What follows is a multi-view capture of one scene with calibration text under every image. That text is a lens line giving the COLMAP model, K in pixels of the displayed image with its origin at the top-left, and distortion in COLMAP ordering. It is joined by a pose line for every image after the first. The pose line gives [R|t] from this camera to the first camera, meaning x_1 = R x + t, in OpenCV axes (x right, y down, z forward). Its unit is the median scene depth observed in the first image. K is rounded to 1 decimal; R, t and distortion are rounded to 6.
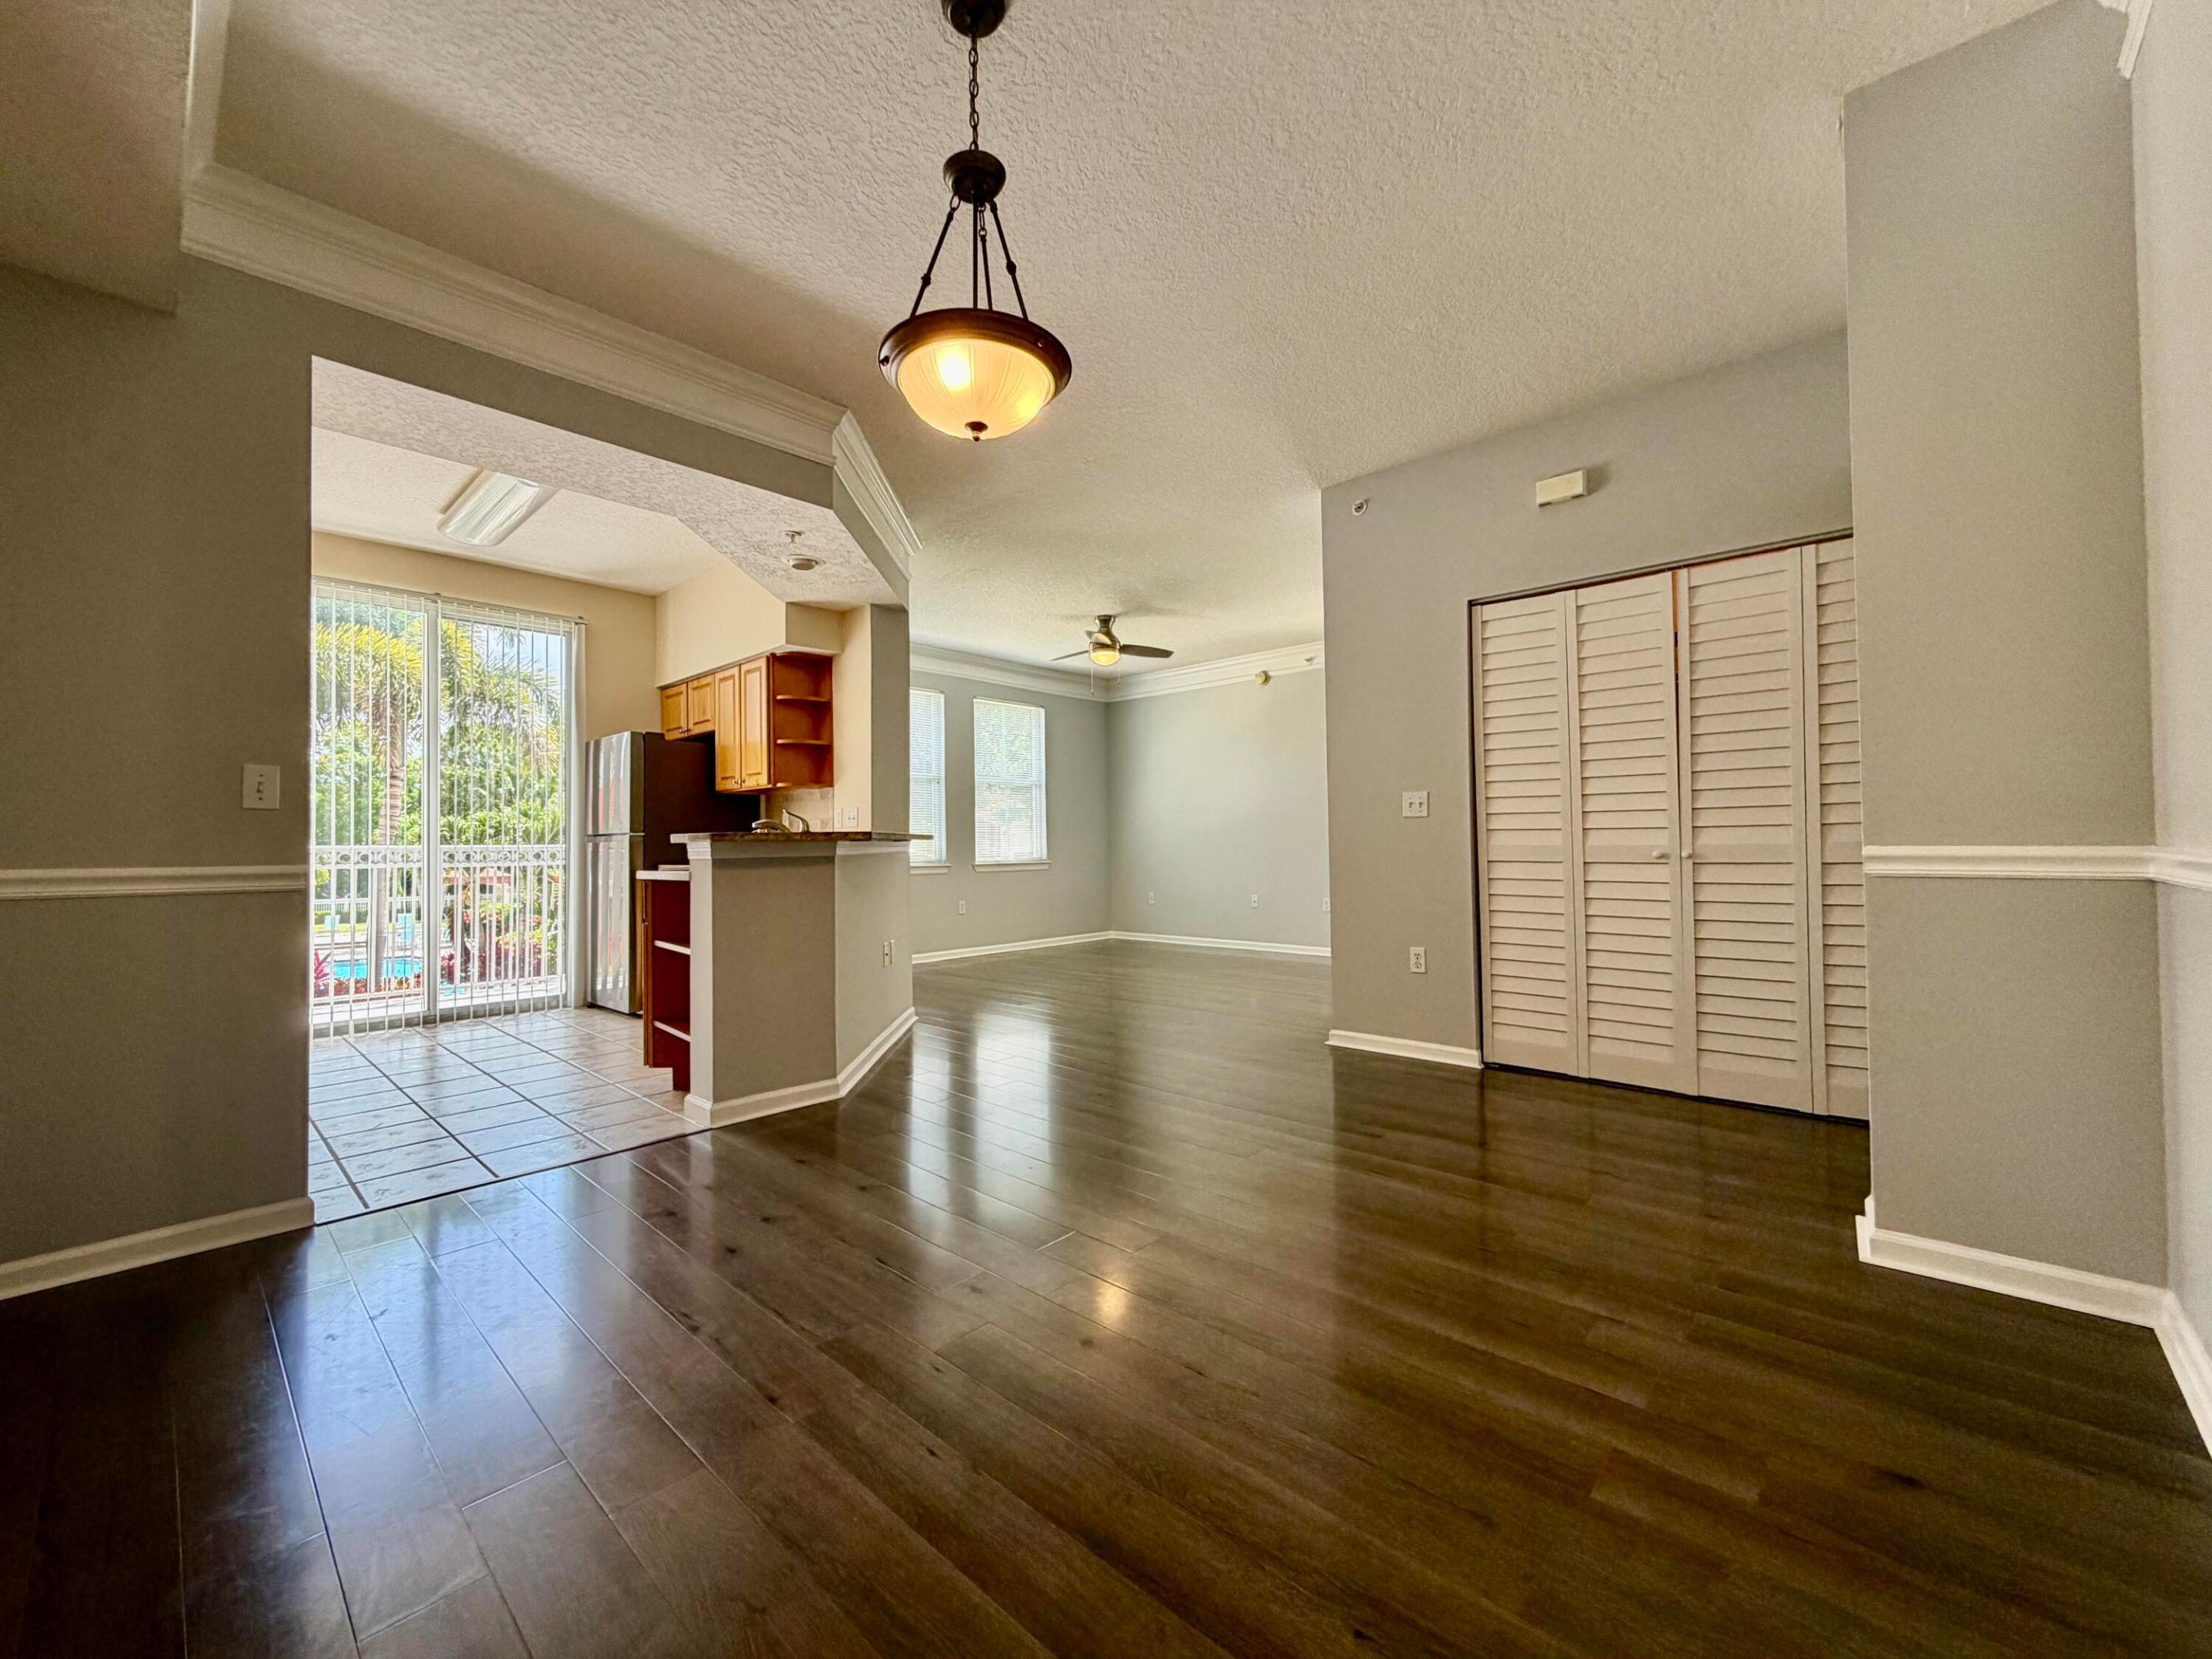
lens RADIAL K [[905.1, 0, 1106.0], [0, 905.1, 829.5], [0, 0, 1]] dist [0.001236, 0.000276]
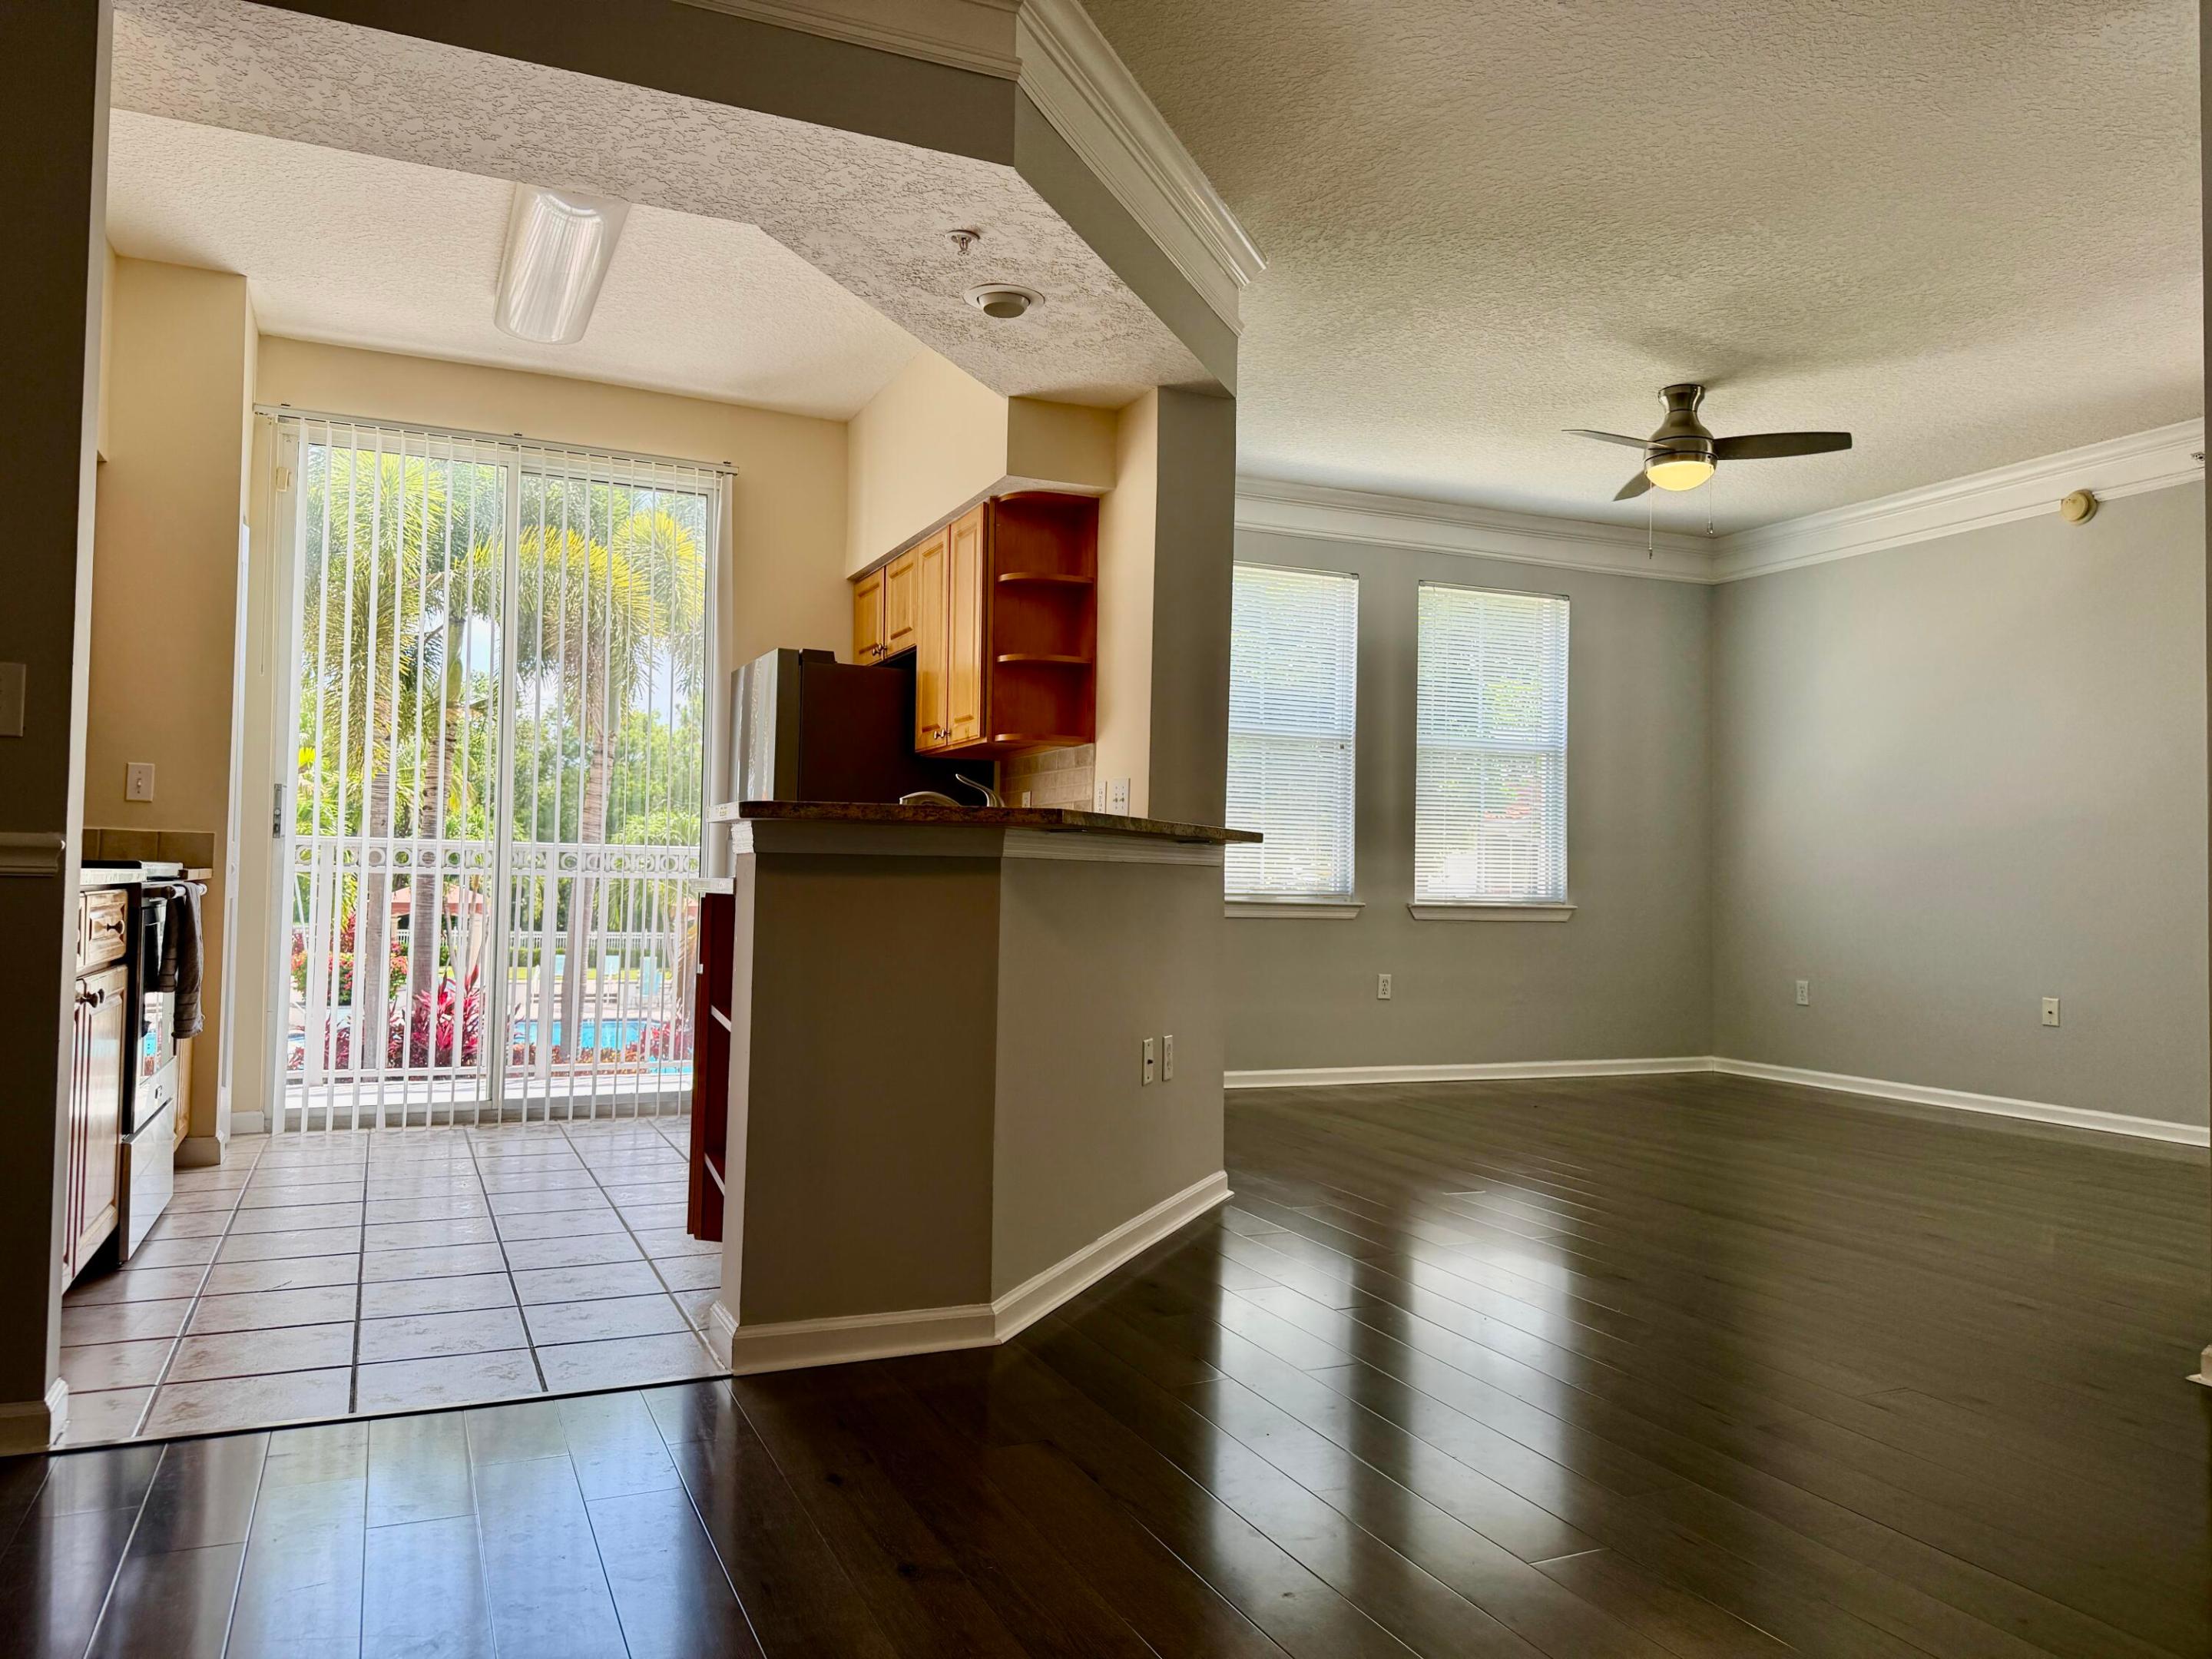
lens RADIAL K [[1561.3, 0, 1094.0], [0, 1561.3, 834.5], [0, 0, 1]] dist [0.152911, -0.253907]
pose [[0.917160, 0.017700, -0.398126, 0.067127], [-0.023174, 0.999691, -0.008941, 0.015940], [0.397845, 0.017426, 0.917287, 0.152812]]
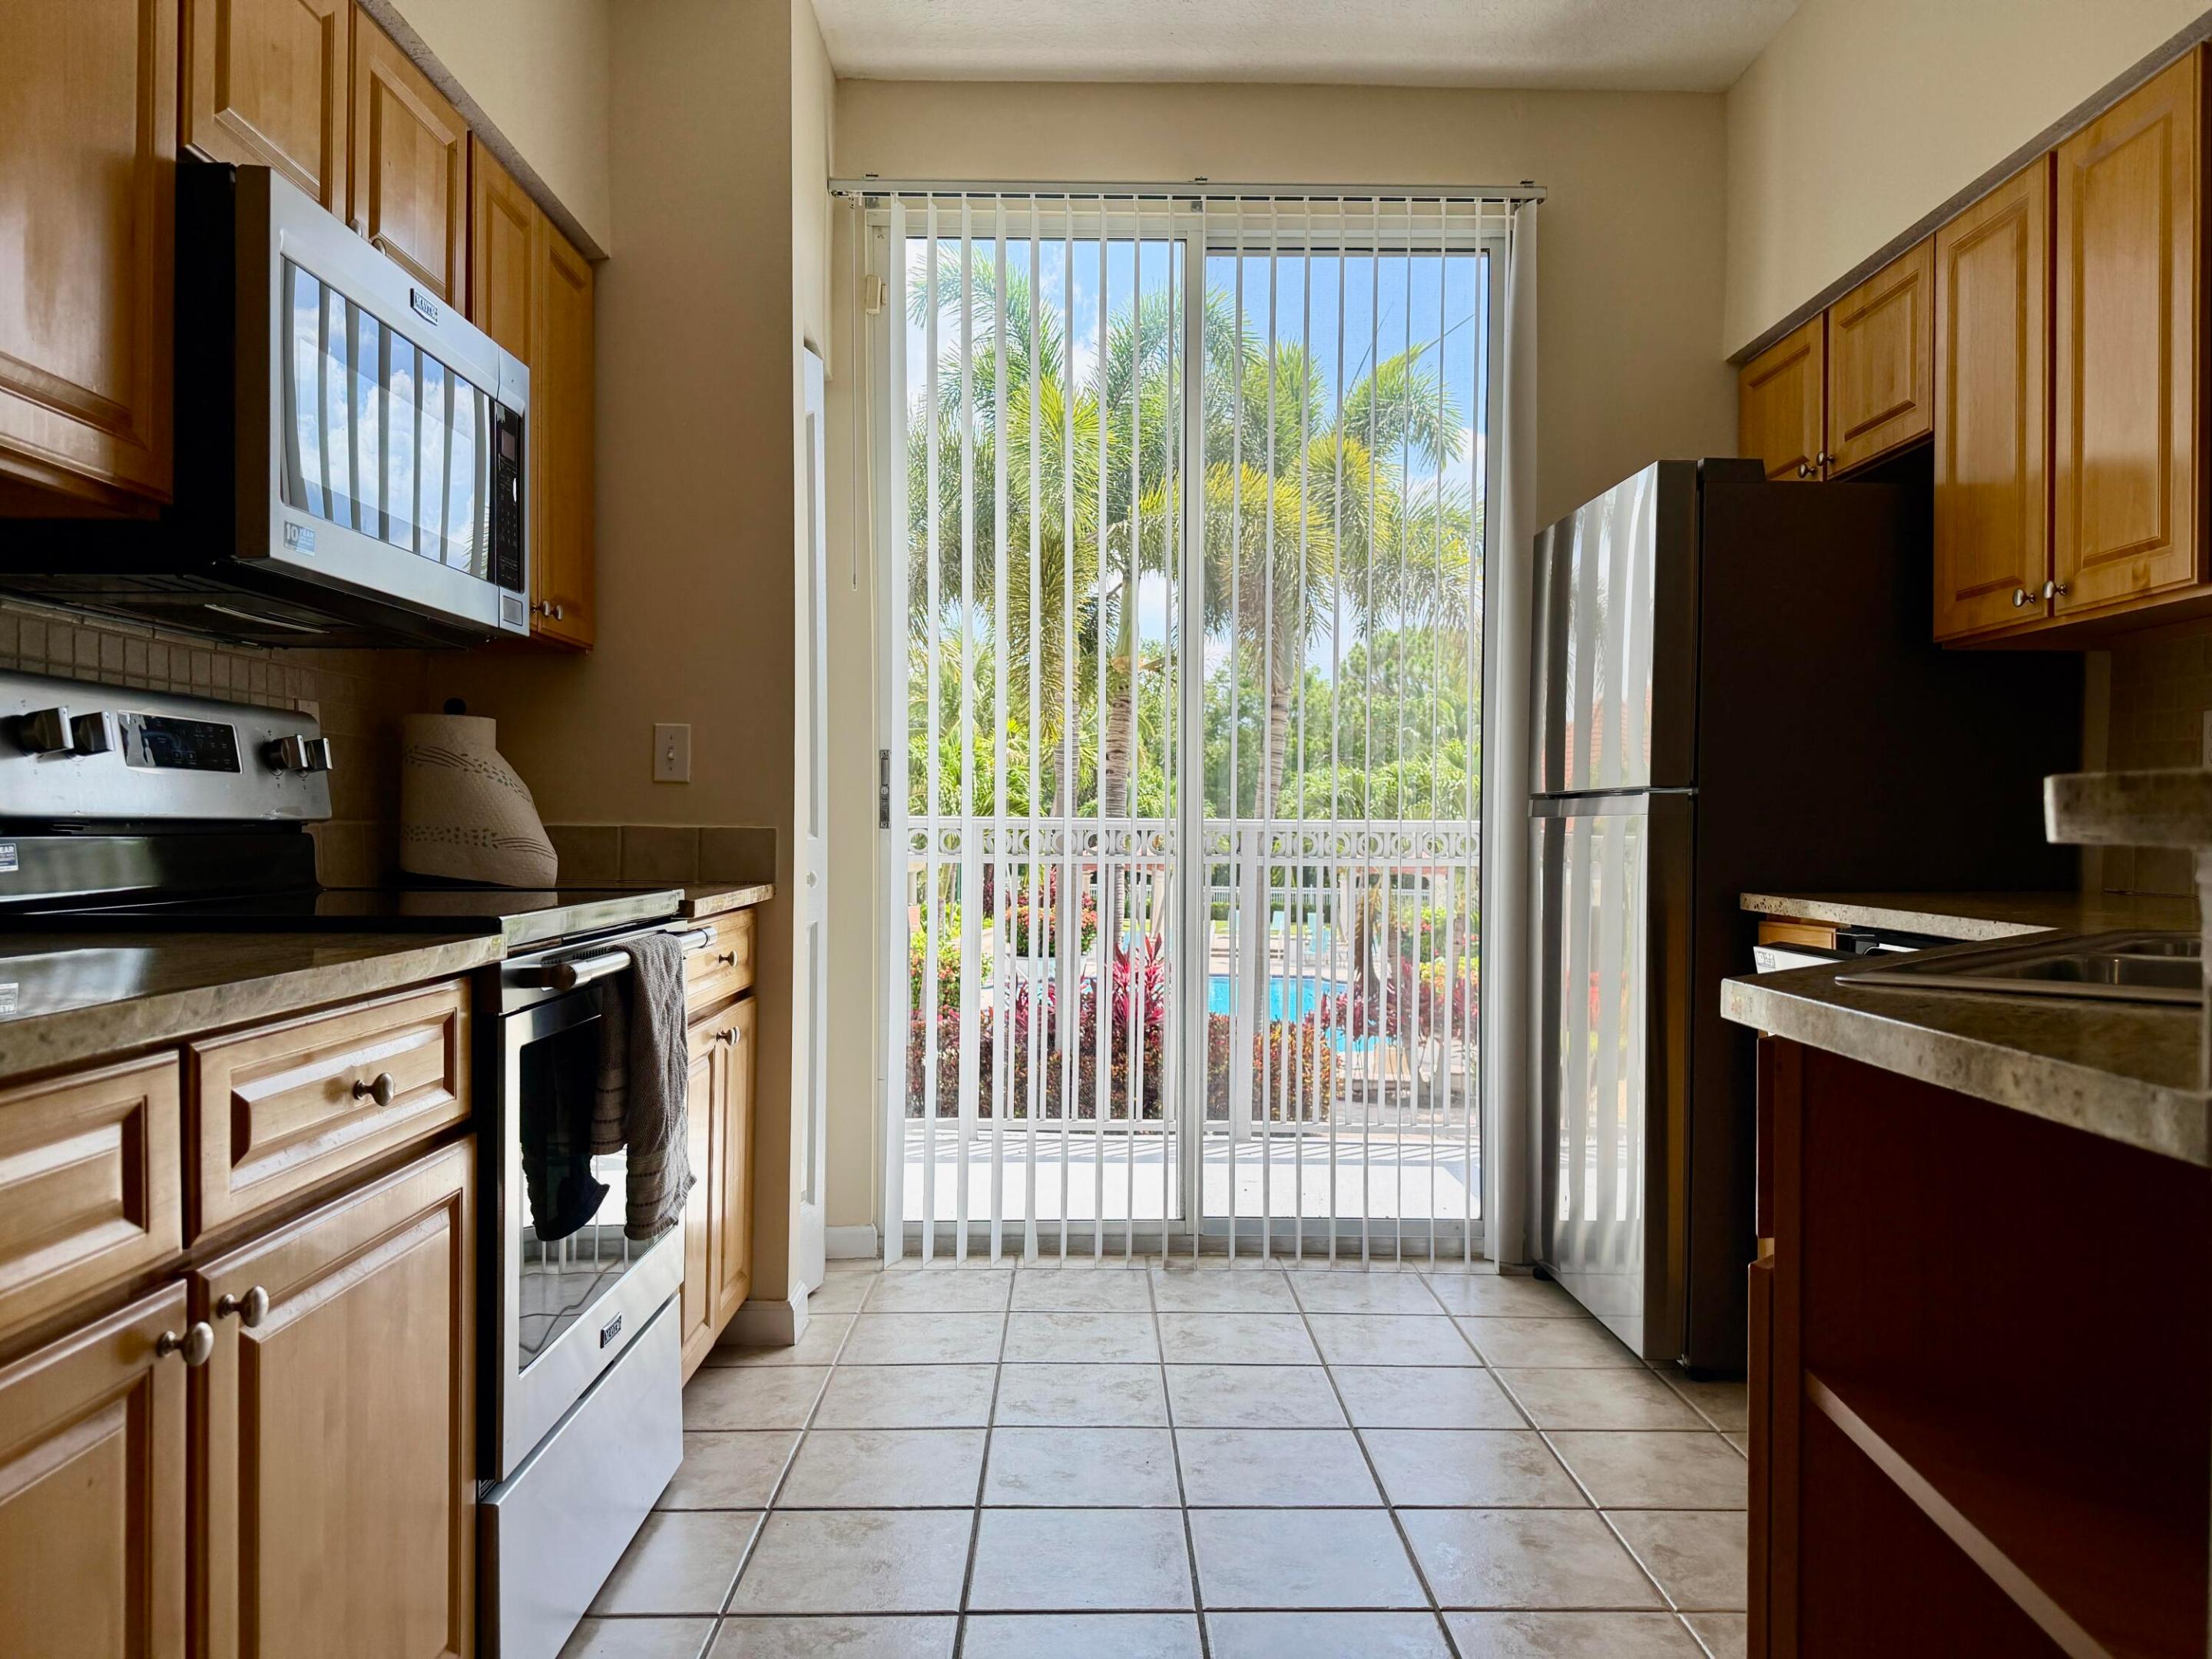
lens RADIAL K [[1501.4, 0, 1106.0], [0, 1501.4, 829.5], [0, 0, 1]] dist [0.048648, 0.000528]
pose [[0.686405, 0.017721, -0.727004, -0.272123], [0.000062, 0.999702, 0.024427, 0.005632], [0.727220, -0.016812, 0.686199, 0.498752]]
